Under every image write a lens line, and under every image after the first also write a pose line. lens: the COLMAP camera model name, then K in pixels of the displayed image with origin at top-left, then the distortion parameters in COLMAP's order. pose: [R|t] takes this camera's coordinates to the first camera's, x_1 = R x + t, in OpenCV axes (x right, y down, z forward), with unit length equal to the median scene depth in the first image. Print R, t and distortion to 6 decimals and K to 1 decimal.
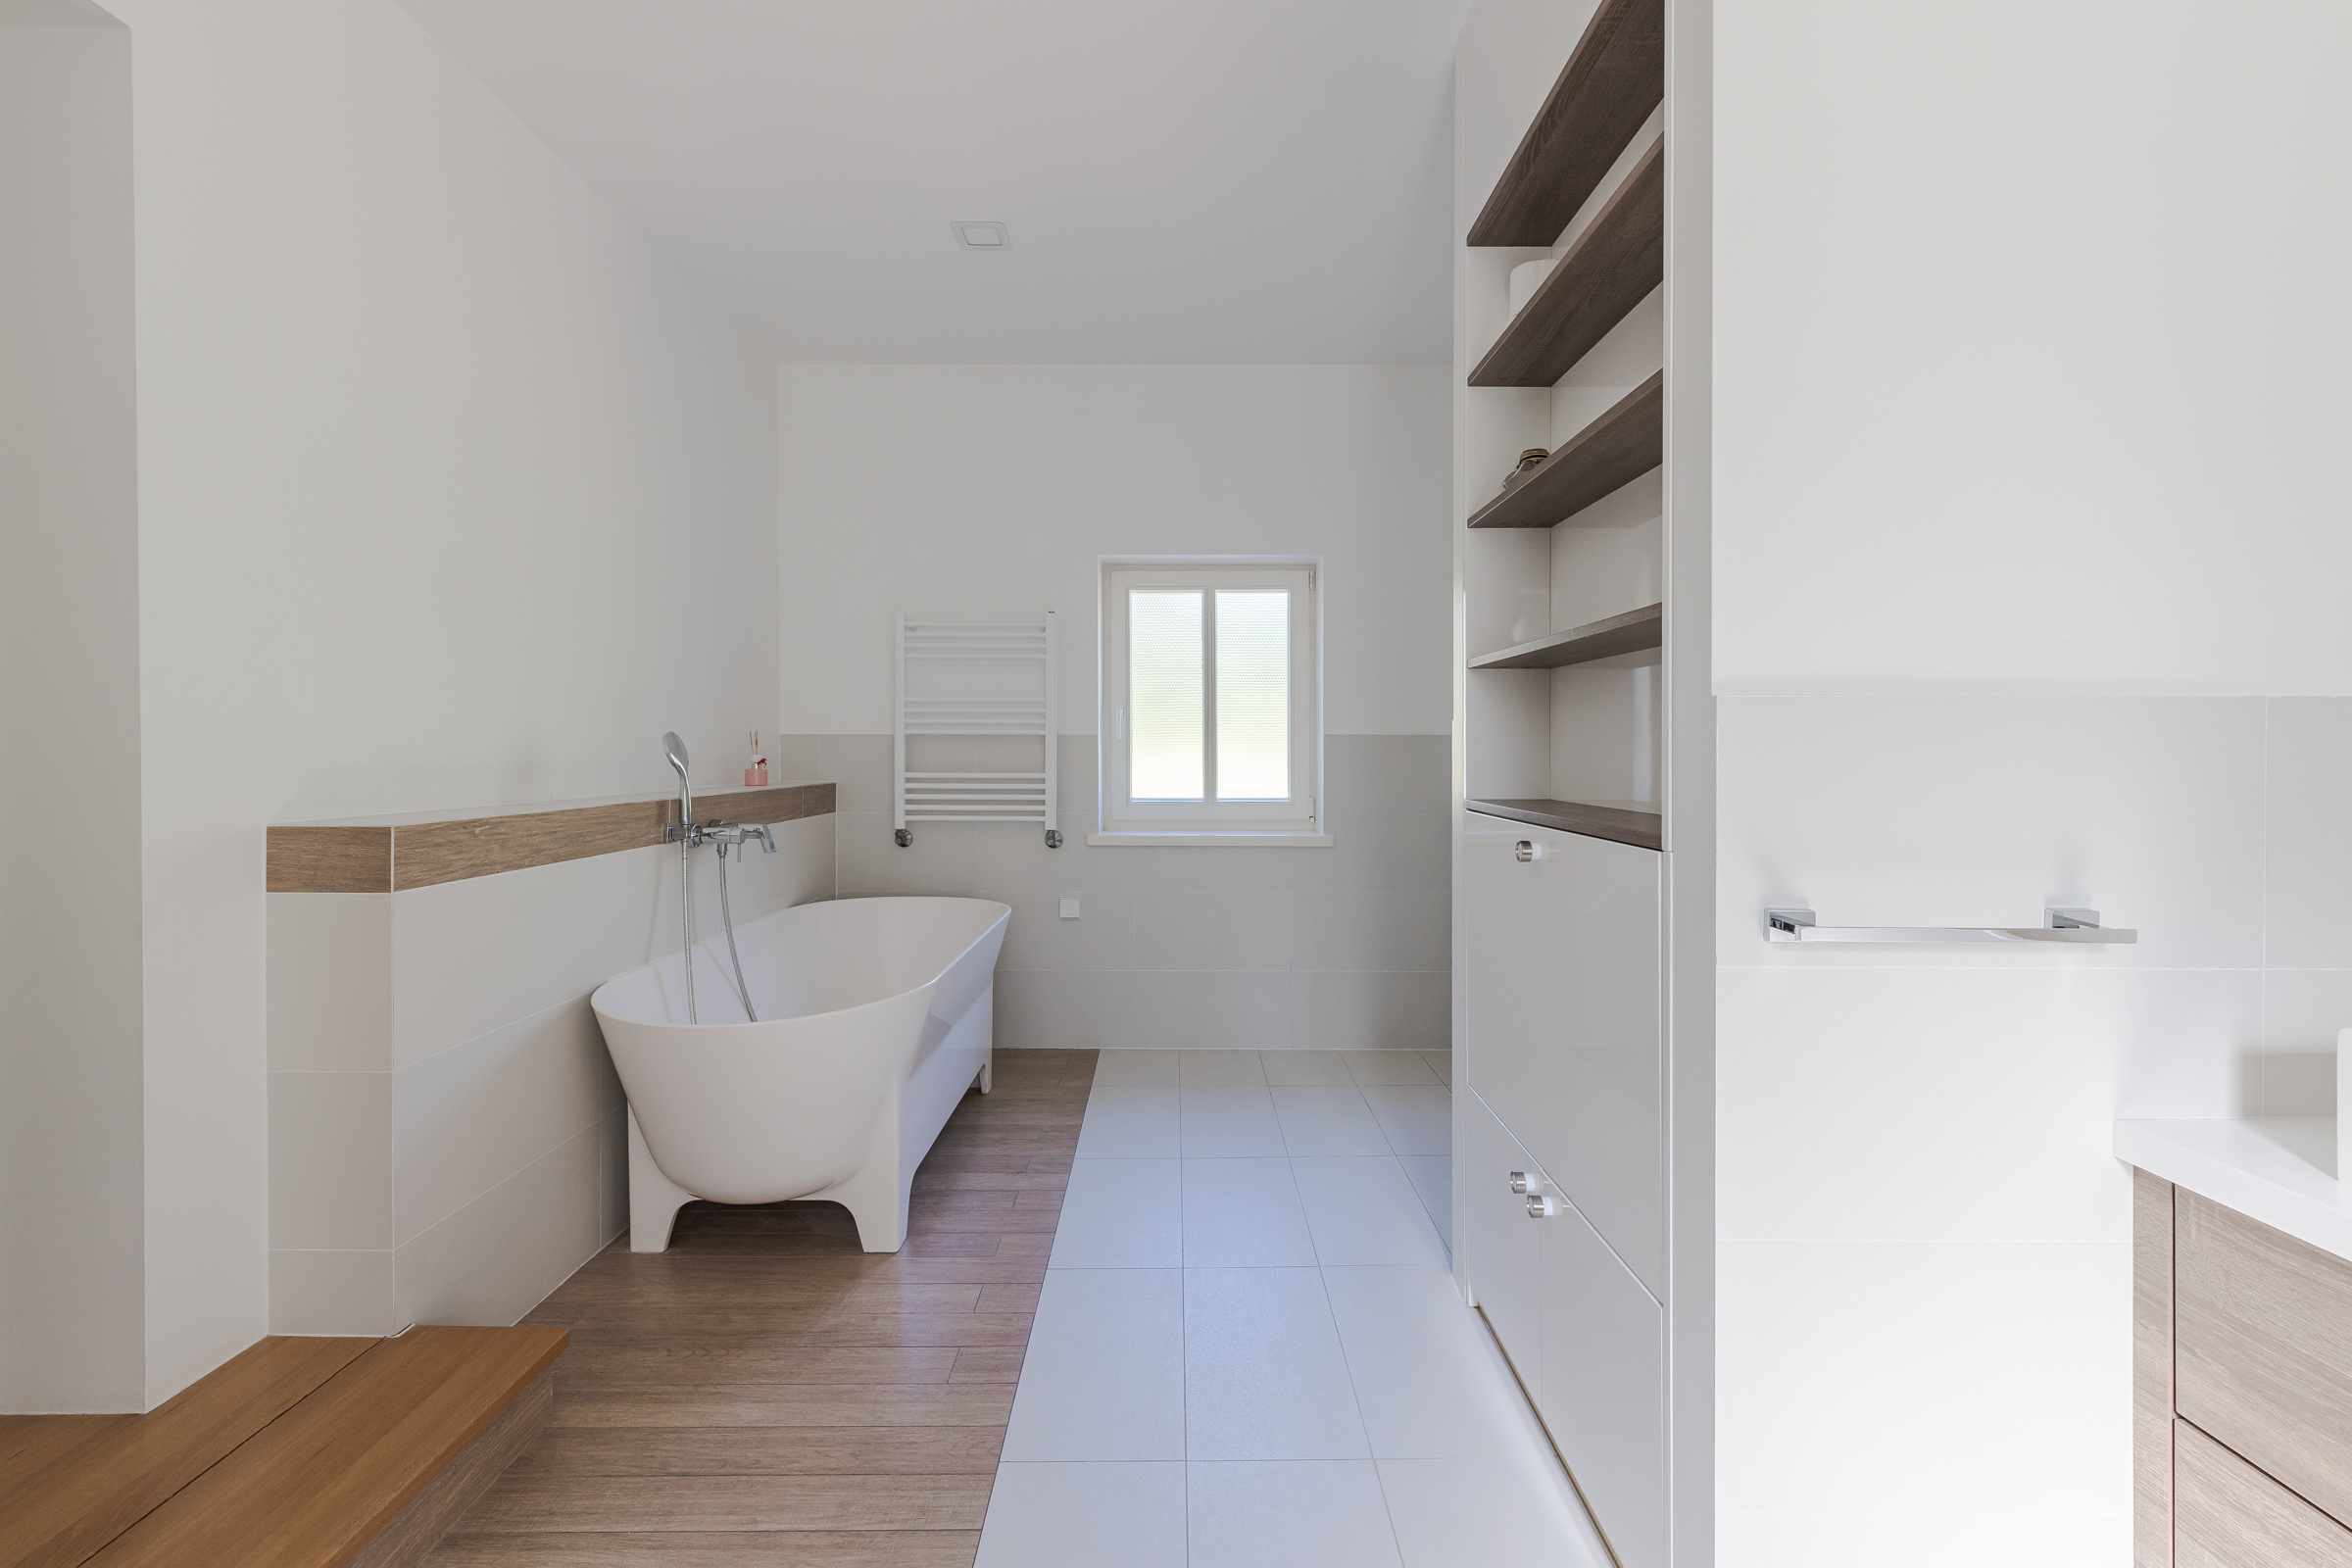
lens RADIAL K [[1021.7, 0, 1168.8], [0, 1021.7, 728.9], [0, 0, 1]] dist [0.002359, -0.000111]
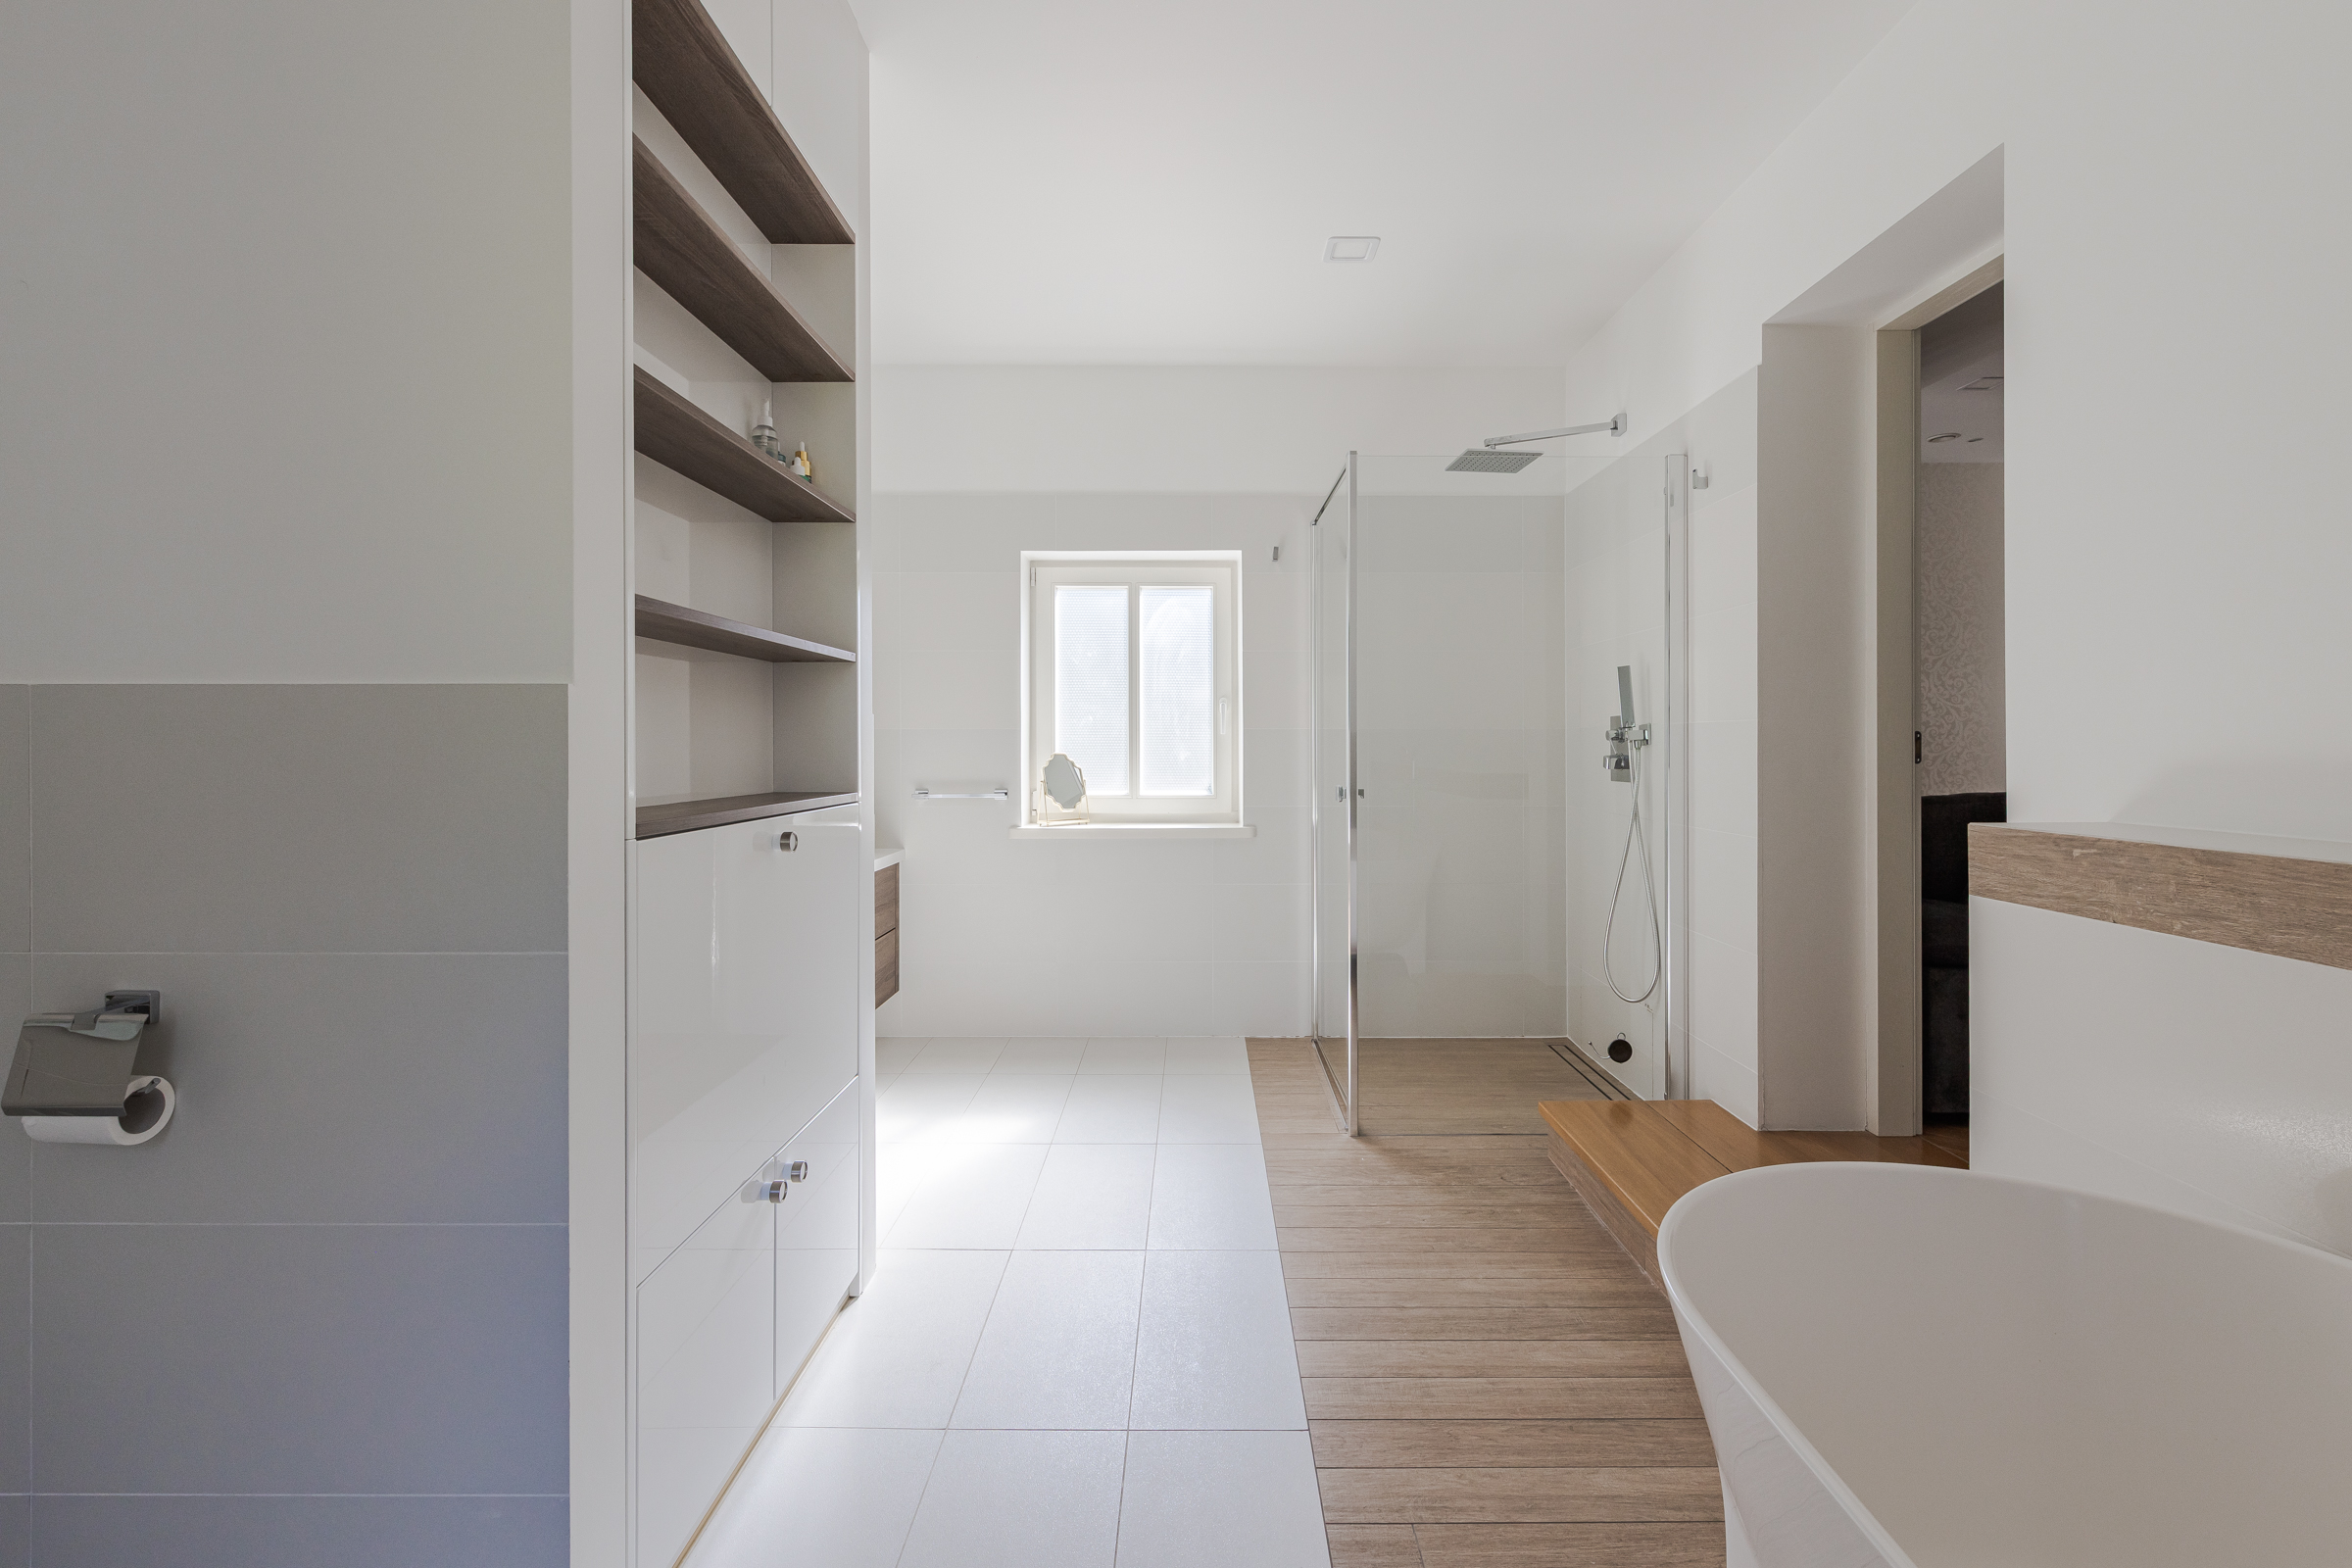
lens RADIAL K [[1005.9, 0, 1176.1], [0, 1005.9, 748.1], [0, 0, 1]] dist [0.003113, 0.000515]
pose [[-0.999916, 0.003480, 0.012457, -0.040494], [0.003298, 0.999888, -0.014576, 0.033816], [-0.012507, -0.014534, -0.999816, 1.770897]]
